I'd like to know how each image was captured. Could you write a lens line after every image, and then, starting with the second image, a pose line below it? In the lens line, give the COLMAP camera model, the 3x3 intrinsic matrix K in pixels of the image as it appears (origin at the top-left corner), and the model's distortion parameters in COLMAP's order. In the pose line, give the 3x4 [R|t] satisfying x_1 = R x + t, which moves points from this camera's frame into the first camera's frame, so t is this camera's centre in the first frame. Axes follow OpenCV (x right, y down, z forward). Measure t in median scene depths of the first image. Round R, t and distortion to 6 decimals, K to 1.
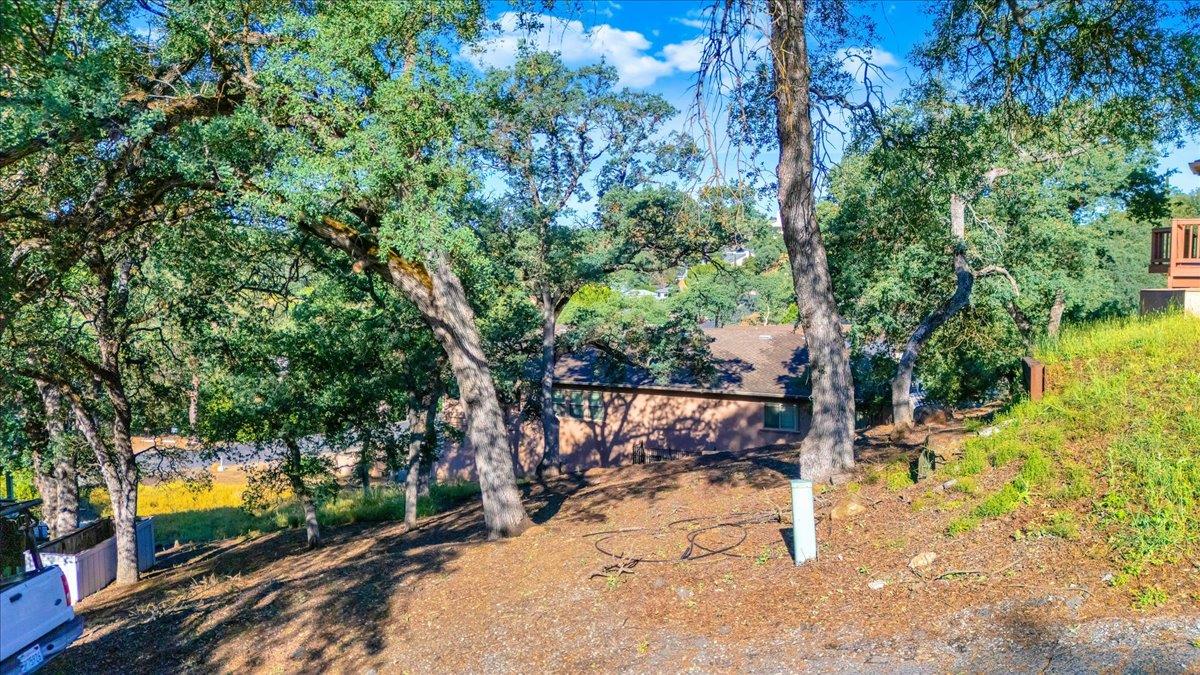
lens RADIAL K [[859.2, 0, 594.6], [0, 859.2, 328.4], [0, 0, 1]] dist [0.123786, -0.010653]
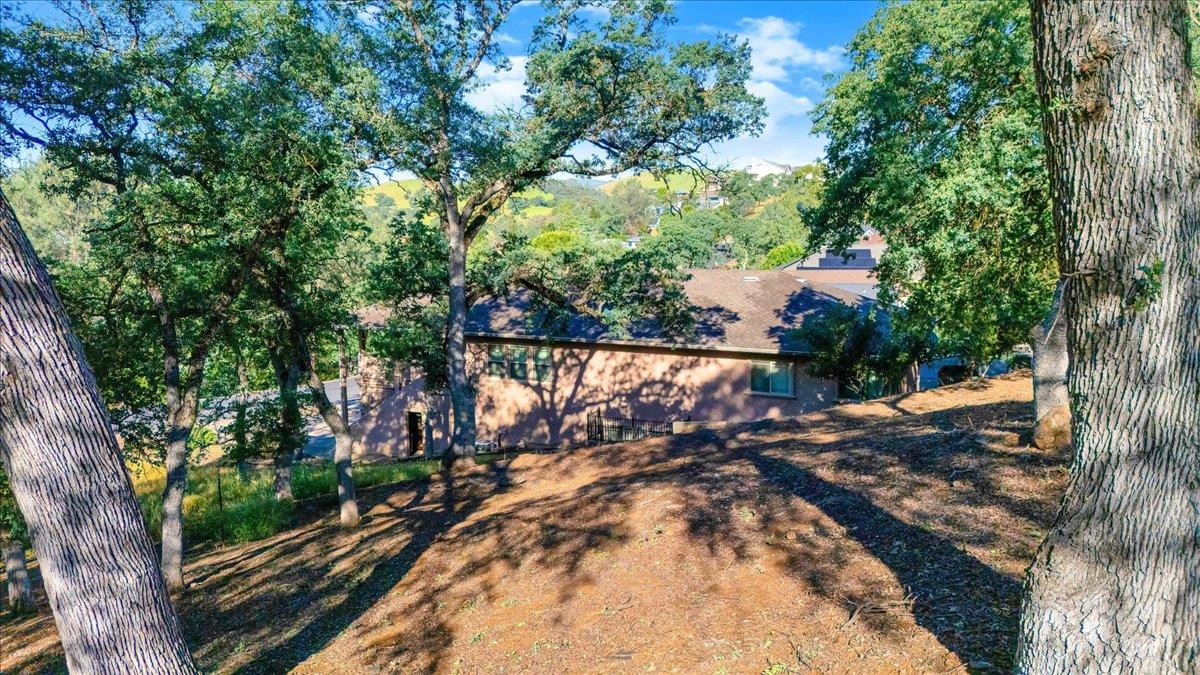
lens RADIAL K [[887.0, 0, 601.0], [0, 887.0, 335.3], [0, 0, 1]] dist [0.047072, -0.051623]
pose [[0.999133, -0.004155, 0.041424, 0.064064], [0.001572, 0.998064, 0.062181, 0.030204], [-0.041602, -0.062062, 0.997205, 0.518242]]
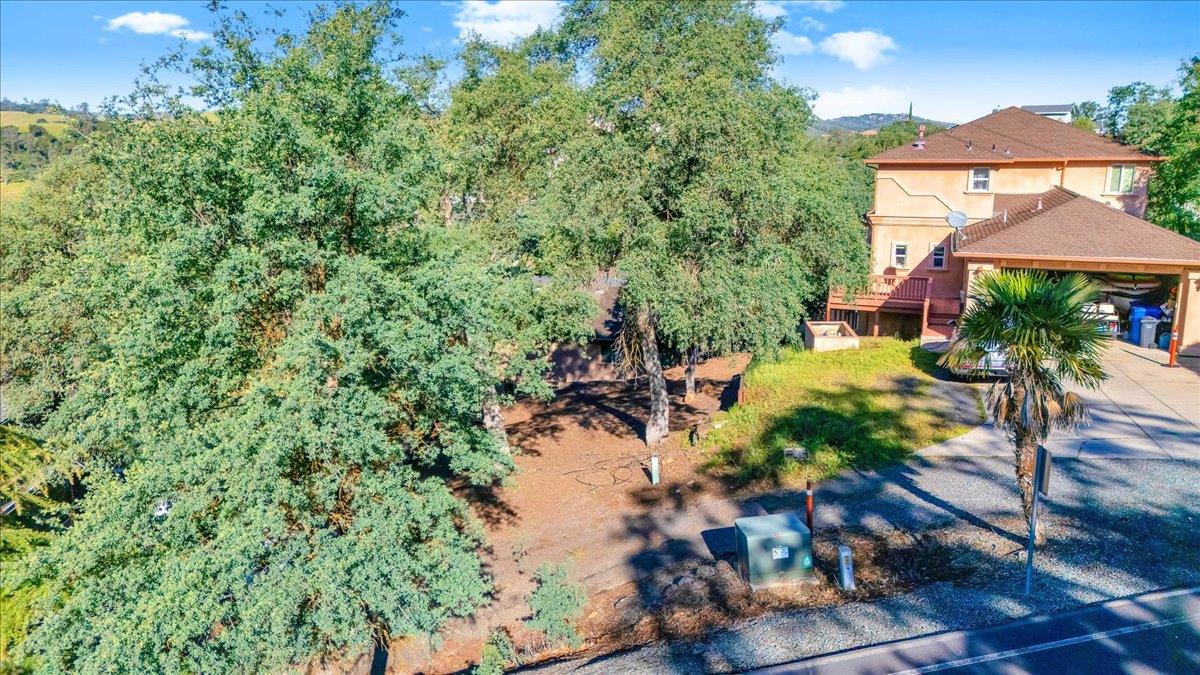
lens RADIAL K [[887.0, 0, 601.3], [0, 887.0, 337.4], [0, 0, 1]] dist [0.047072, -0.051623]
pose [[0.975774, -0.053712, 0.212085, -0.249758], [0.023373, 0.989440, 0.143043, -0.322666], [-0.217528, -0.134620, 0.966726, -0.973458]]
